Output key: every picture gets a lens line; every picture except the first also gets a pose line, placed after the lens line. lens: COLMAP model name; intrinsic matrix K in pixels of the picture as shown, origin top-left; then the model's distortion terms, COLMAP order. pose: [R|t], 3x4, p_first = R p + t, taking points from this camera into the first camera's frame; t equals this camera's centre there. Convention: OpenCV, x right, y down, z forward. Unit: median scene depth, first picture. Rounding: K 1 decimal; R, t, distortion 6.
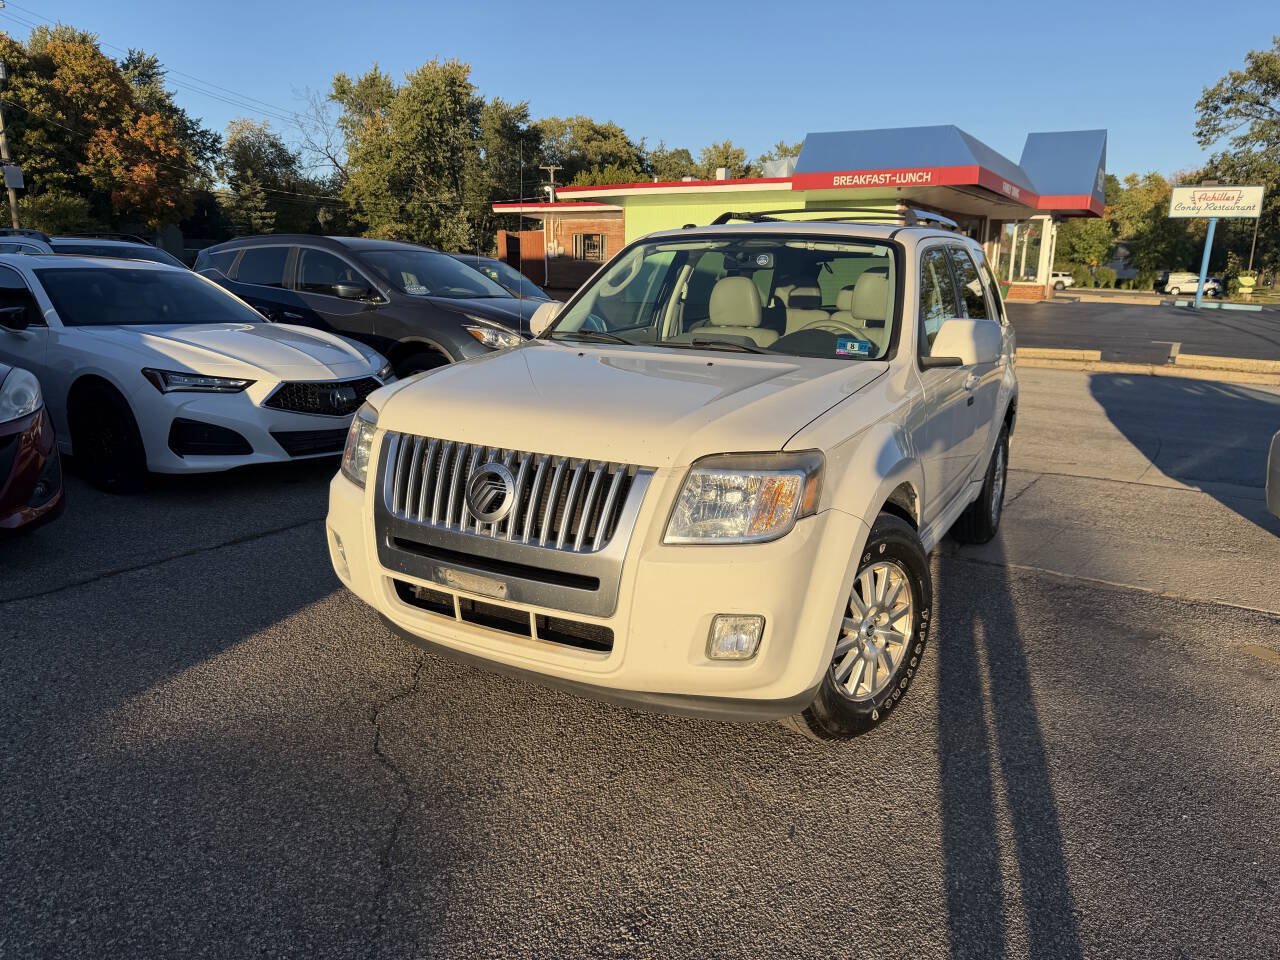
lens RADIAL K [[926.1, 0, 647.5], [0, 926.1, 488.7], [0, 0, 1]] dist [0.026968, -0.031743]
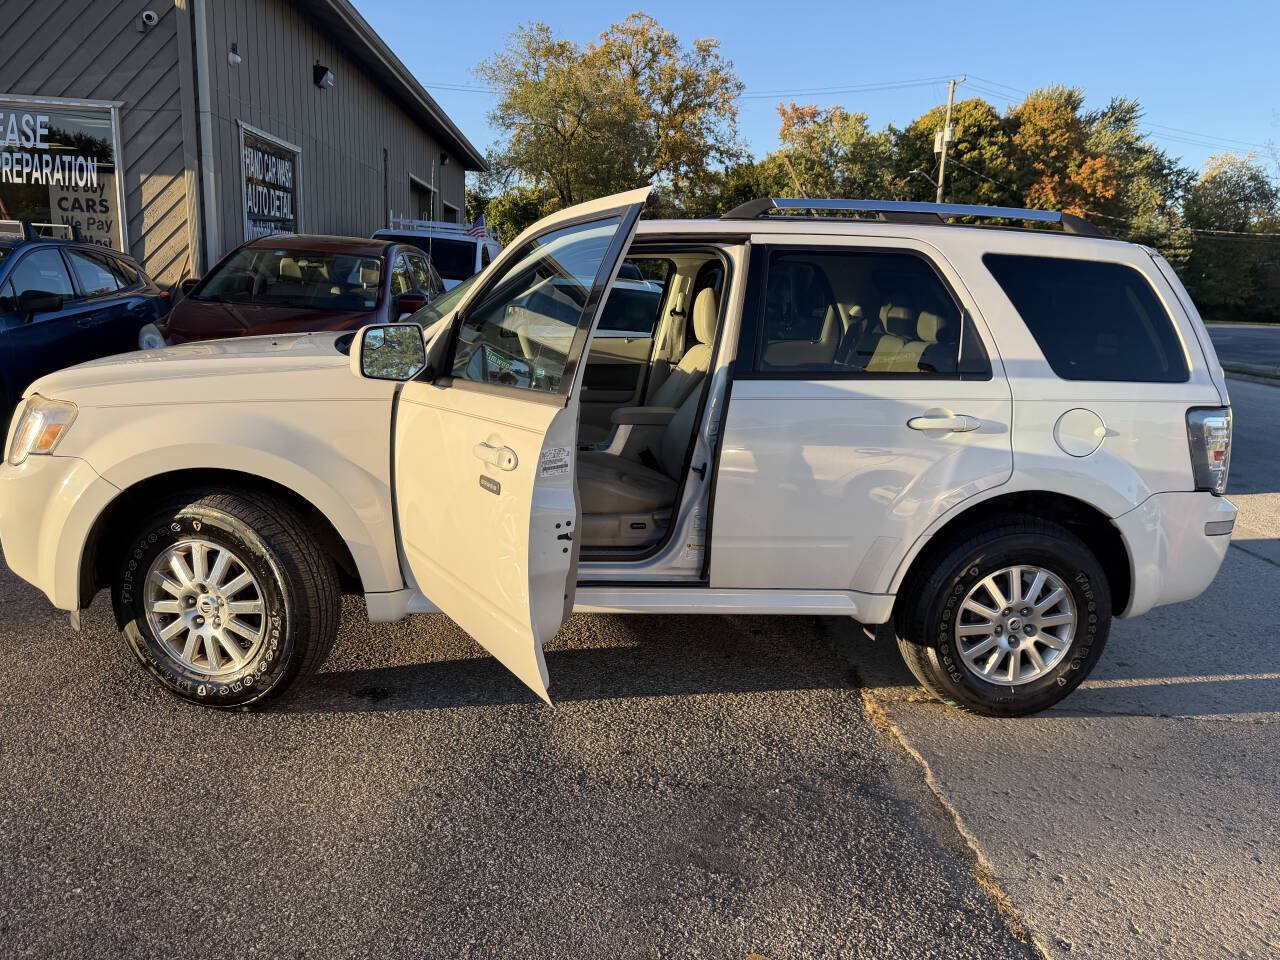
lens RADIAL K [[926.1, 0, 635.6], [0, 926.1, 470.5], [0, 0, 1]] dist [0.026968, -0.031743]
pose [[0.554523, 0.173351, -0.813913, 0.101788], [-0.222799, 0.973283, 0.055500, -0.012102], [0.801789, 0.150563, 0.578330, 0.060163]]
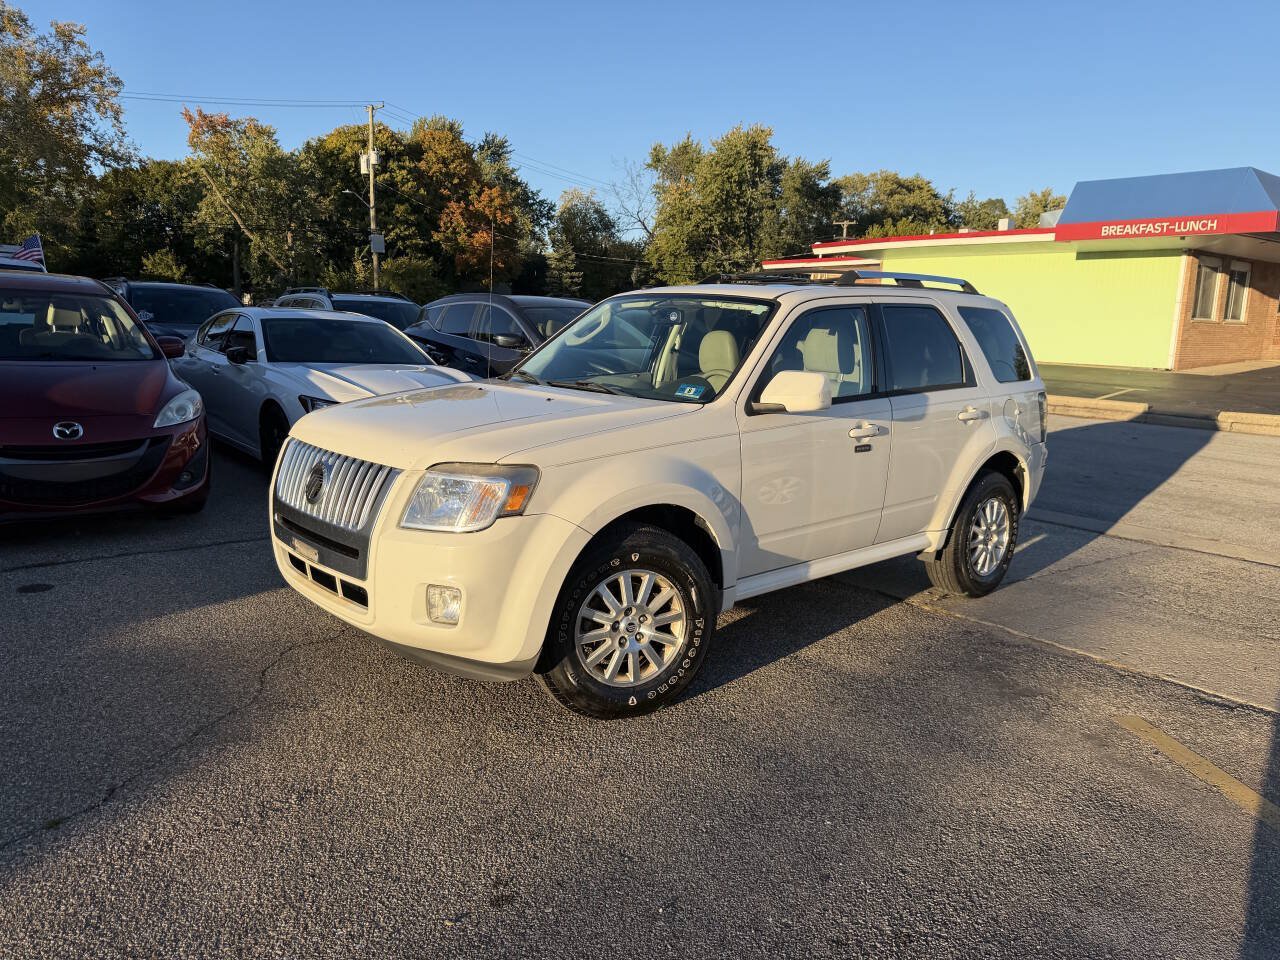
lens RADIAL K [[926.1, 0, 634.6], [0, 926.1, 487.7], [0, 0, 1]] dist [0.026968, -0.031743]
pose [[0.941842, 0.067180, -0.329272, 0.048590], [-0.085375, 0.995501, -0.041097, 0.001809], [0.325030, 0.066819, 0.943340, -0.009240]]
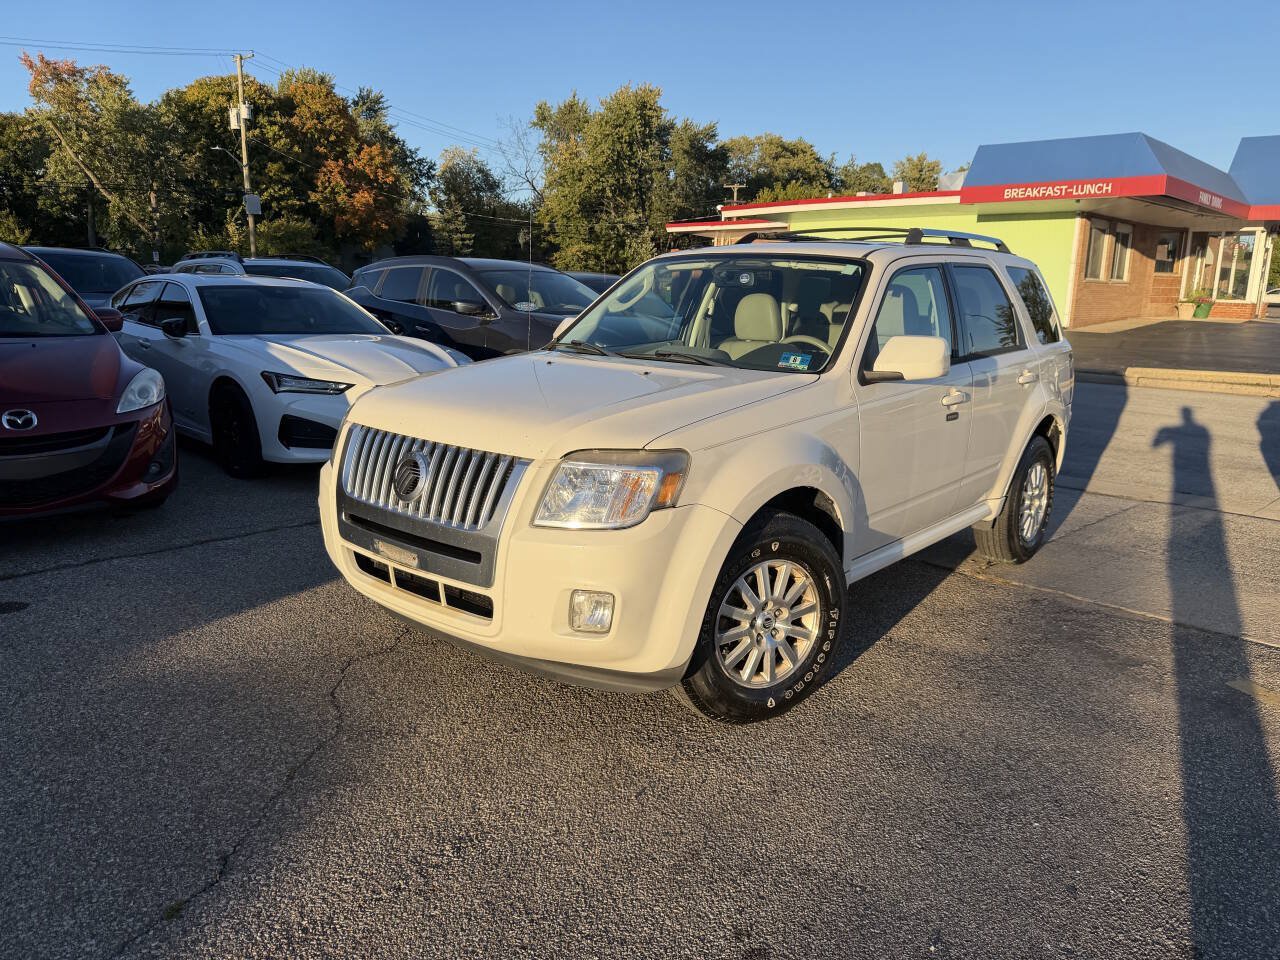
lens RADIAL K [[926.1, 0, 644.1], [0, 926.1, 489.3], [0, 0, 1]] dist [0.026968, -0.031743]
pose [[0.978756, 0.043656, -0.200329, 0.024153], [-0.046882, 0.998836, -0.011386, 0.001300], [0.199598, 0.020536, 0.979663, -0.006300]]
